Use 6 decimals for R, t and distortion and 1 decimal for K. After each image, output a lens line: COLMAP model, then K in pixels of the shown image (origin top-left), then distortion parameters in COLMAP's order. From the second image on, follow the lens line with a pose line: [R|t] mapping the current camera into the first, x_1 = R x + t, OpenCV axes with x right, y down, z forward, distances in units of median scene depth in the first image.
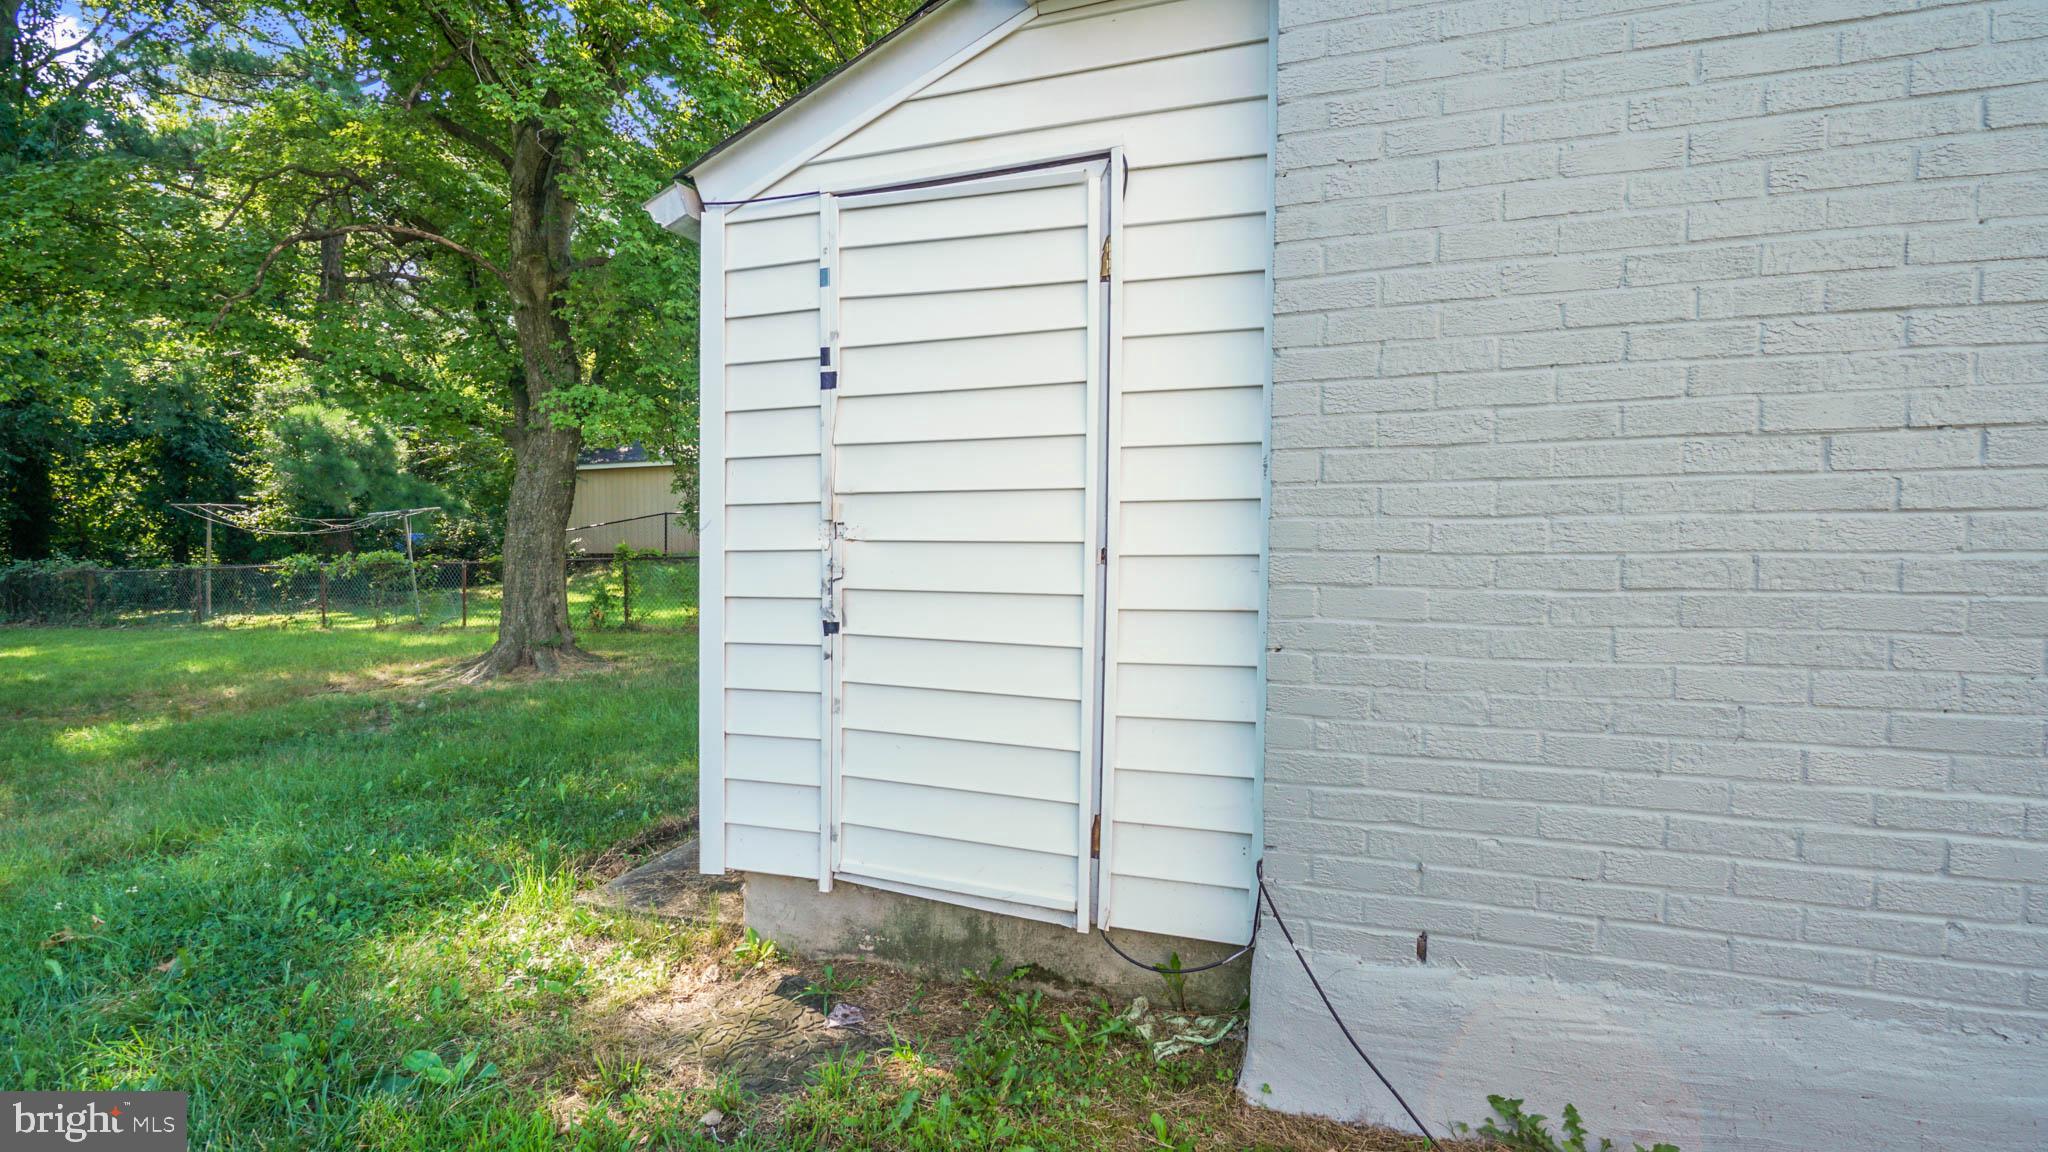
lens RADIAL K [[967.2, 0, 1015.7], [0, 967.2, 507.3], [0, 0, 1]] dist [0.000407, -0.000719]
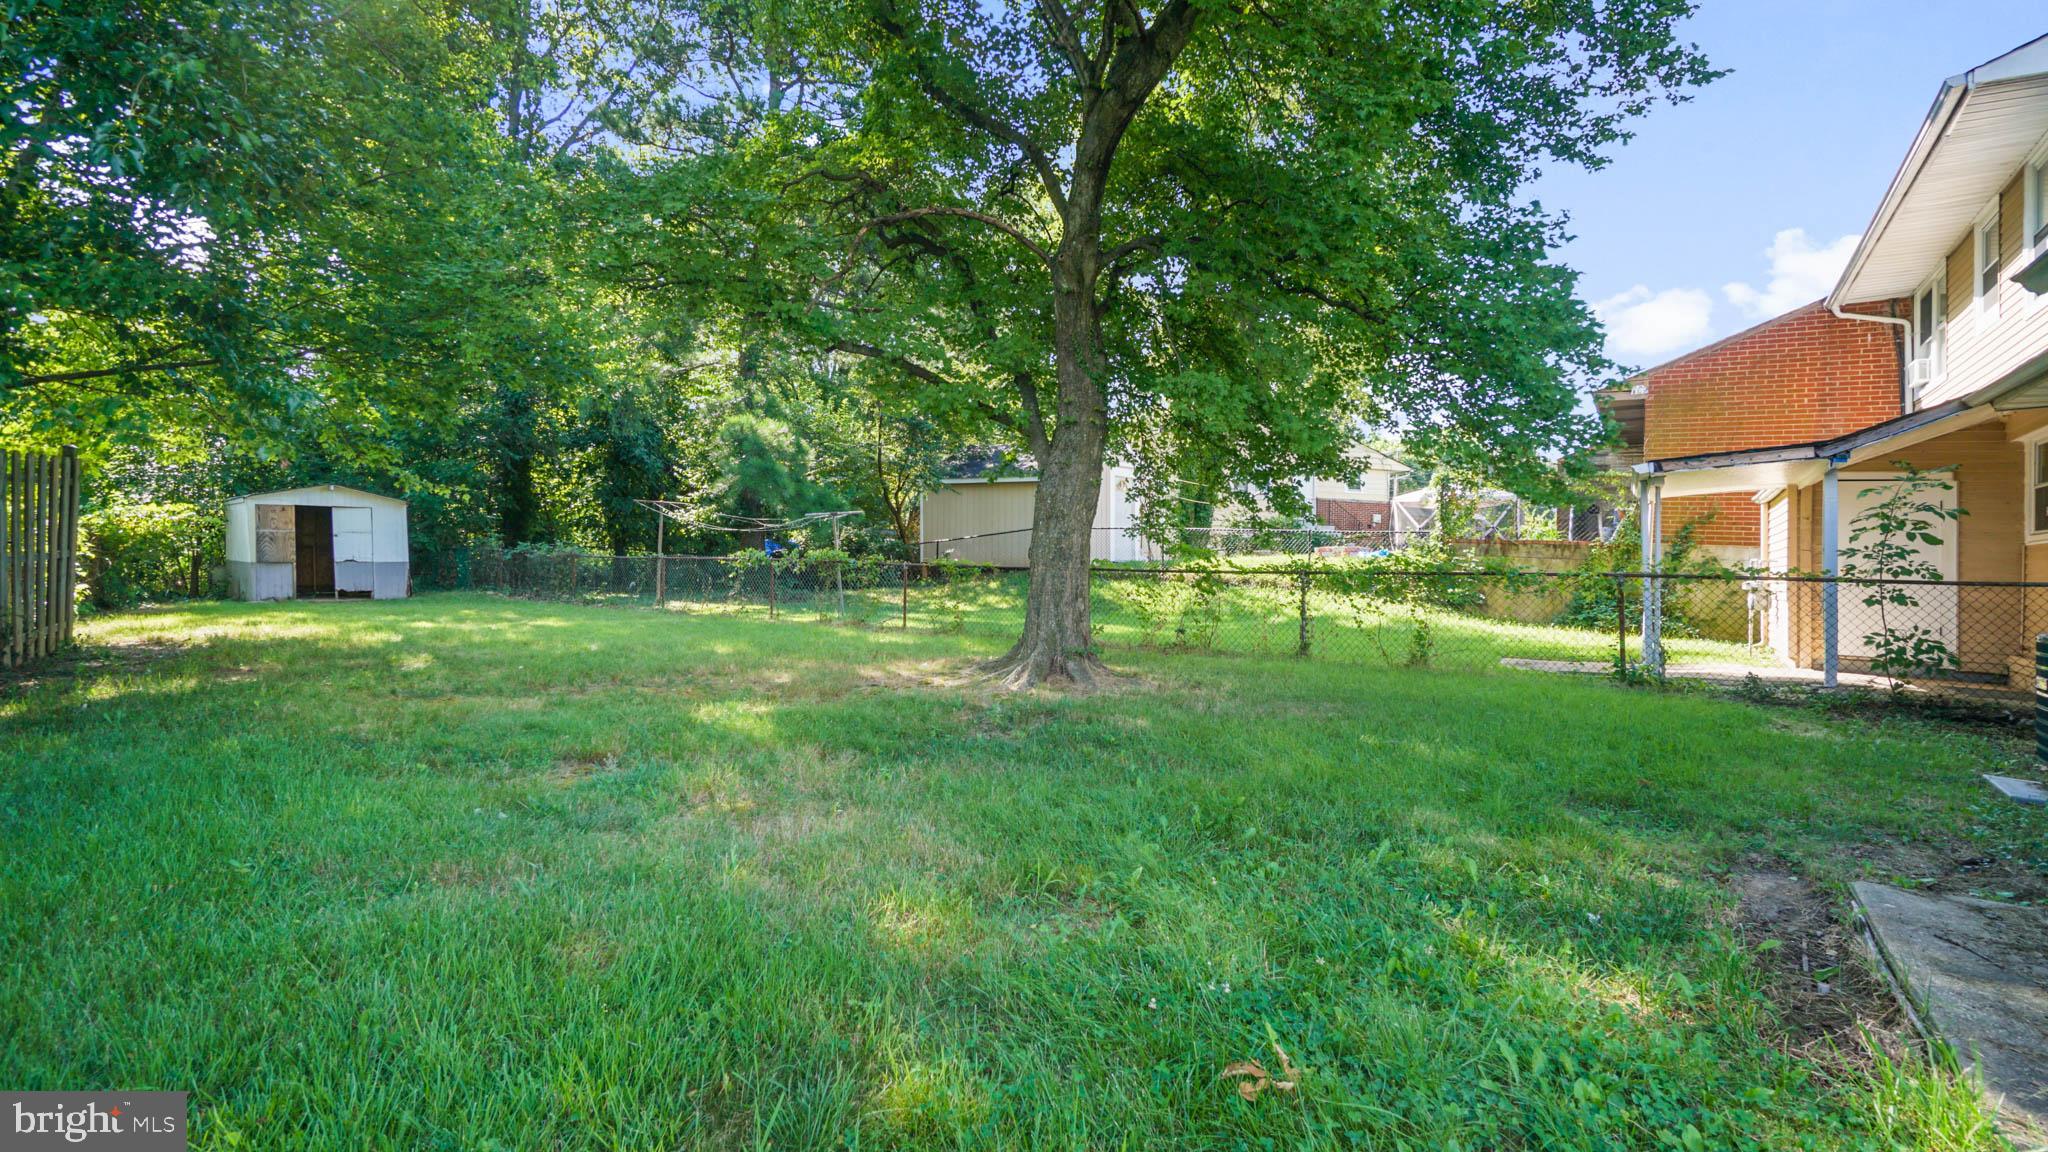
lens RADIAL K [[967.2, 0, 1015.7], [0, 967.2, 507.3], [0, 0, 1]] dist [0.000407, -0.000719]
pose [[0.959826, 0.035568, -0.278332, -0.140570], [-0.043710, 0.998777, -0.023099, 0.012659], [0.277170, 0.034337, 0.960207, 0.043750]]
